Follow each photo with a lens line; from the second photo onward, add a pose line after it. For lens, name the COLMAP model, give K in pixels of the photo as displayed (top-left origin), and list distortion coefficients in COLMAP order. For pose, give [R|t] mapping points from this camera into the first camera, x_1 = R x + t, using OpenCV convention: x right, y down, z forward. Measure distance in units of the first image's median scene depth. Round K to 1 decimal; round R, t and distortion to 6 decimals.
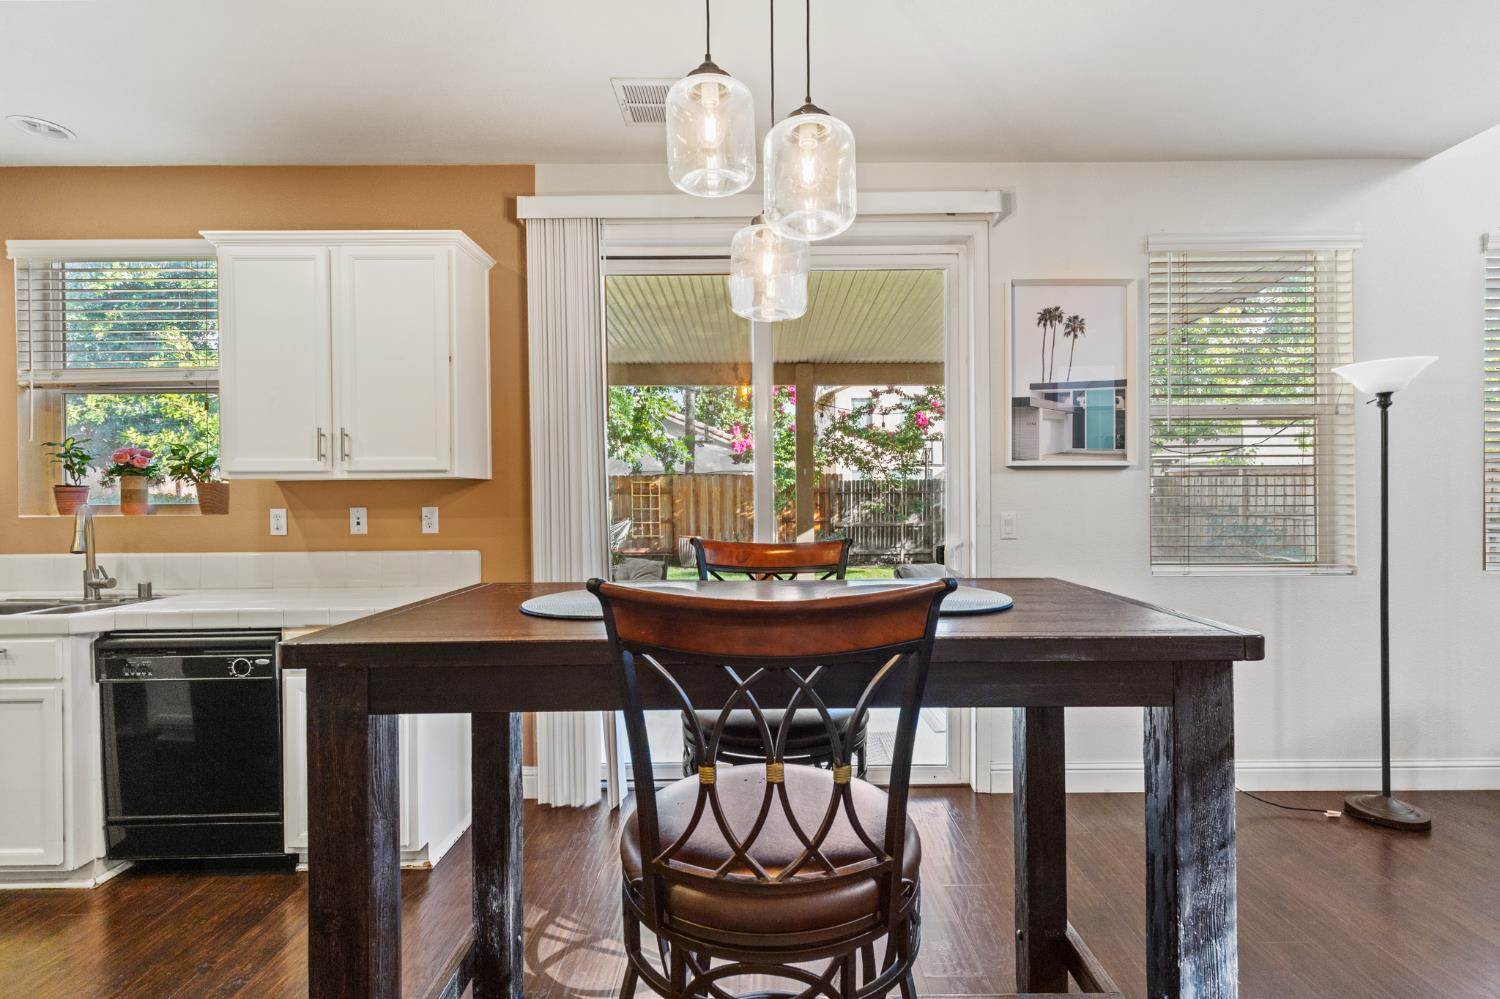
lens RADIAL K [[683.9, 0, 746.7], [0, 683.9, 504.6], [0, 0, 1]] dist [0.004498, -0.000903]
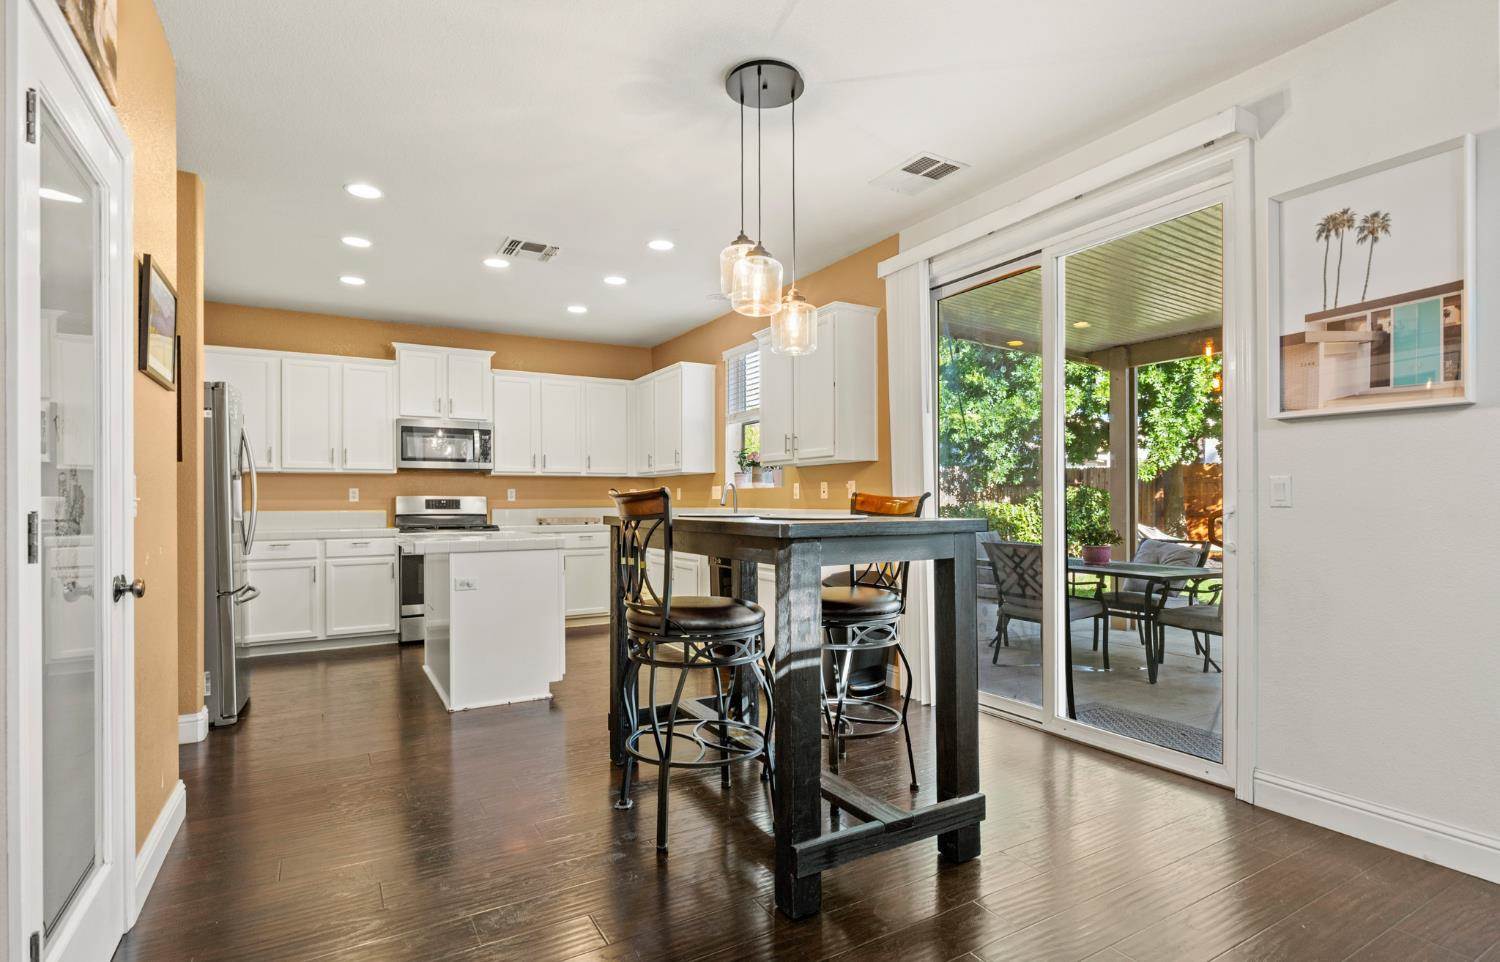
lens RADIAL K [[746.9, 0, 760.2], [0, 746.9, 493.0], [0, 0, 1]] dist [-0.000615, -0.000439]
pose [[0.510010, -0.003638, -0.860161, 0.842201], [-0.003110, 0.999977, -0.006074, 0.040940], [0.860163, 0.005773, 0.509987, -0.002669]]
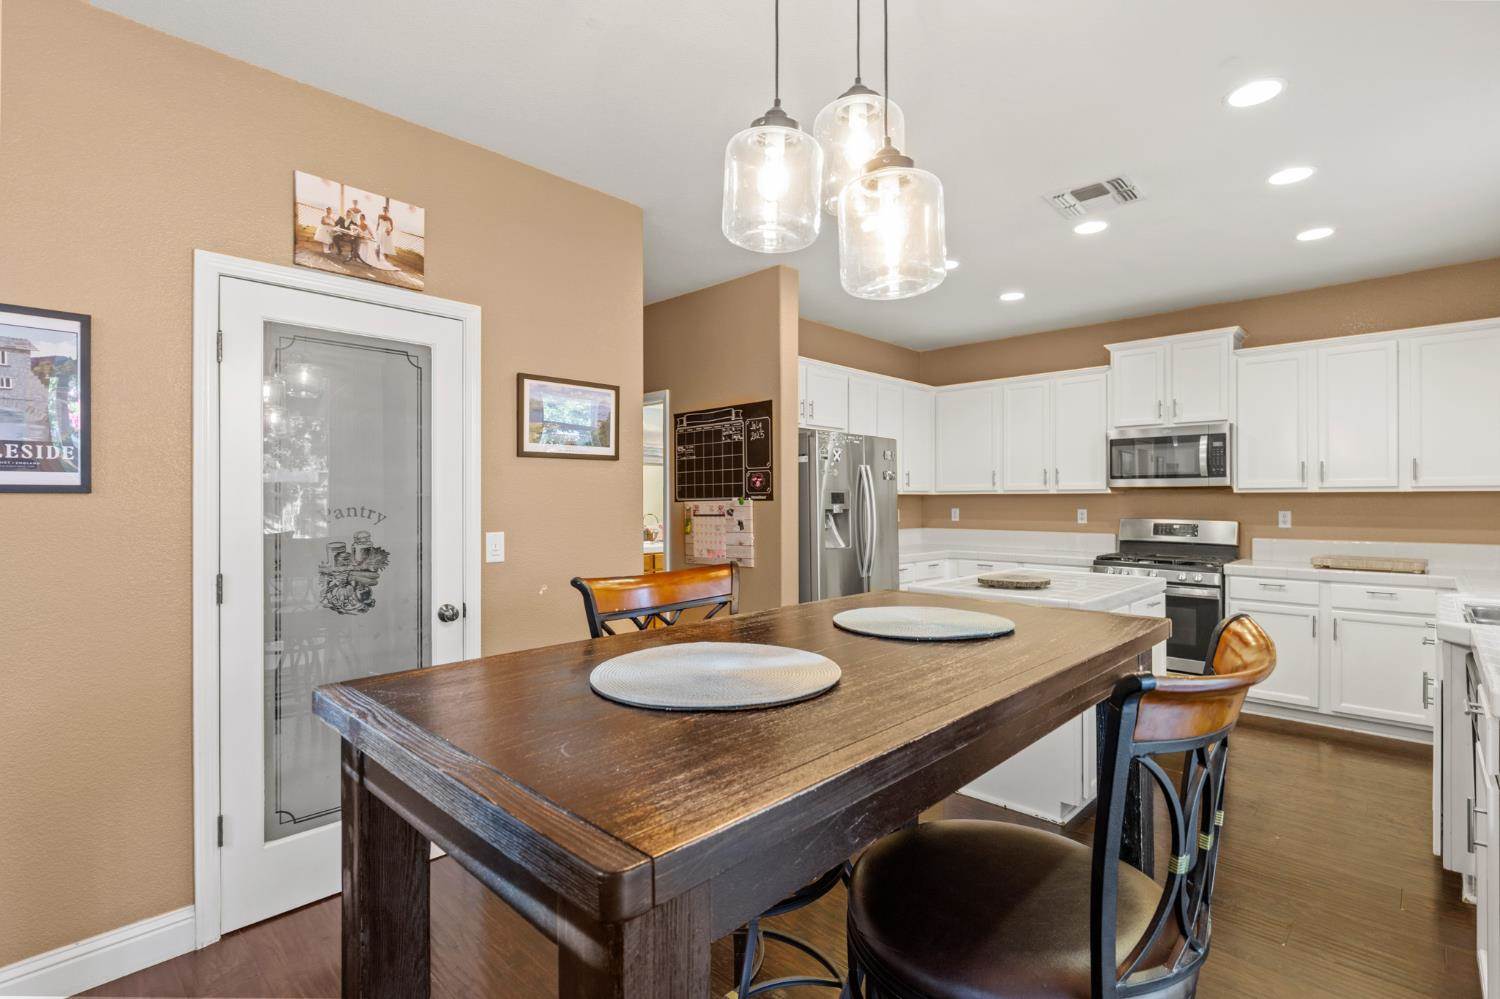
lens RADIAL K [[696.9, 0, 752.5], [0, 696.9, 499.4], [0, 0, 1]] dist [-0.000863, -0.000050]
pose [[-0.689768, 0.010435, -0.723955, 0.366173], [0.005676, 0.999943, 0.009004, -0.031035], [0.724008, 0.002102, -0.689788, 0.747356]]
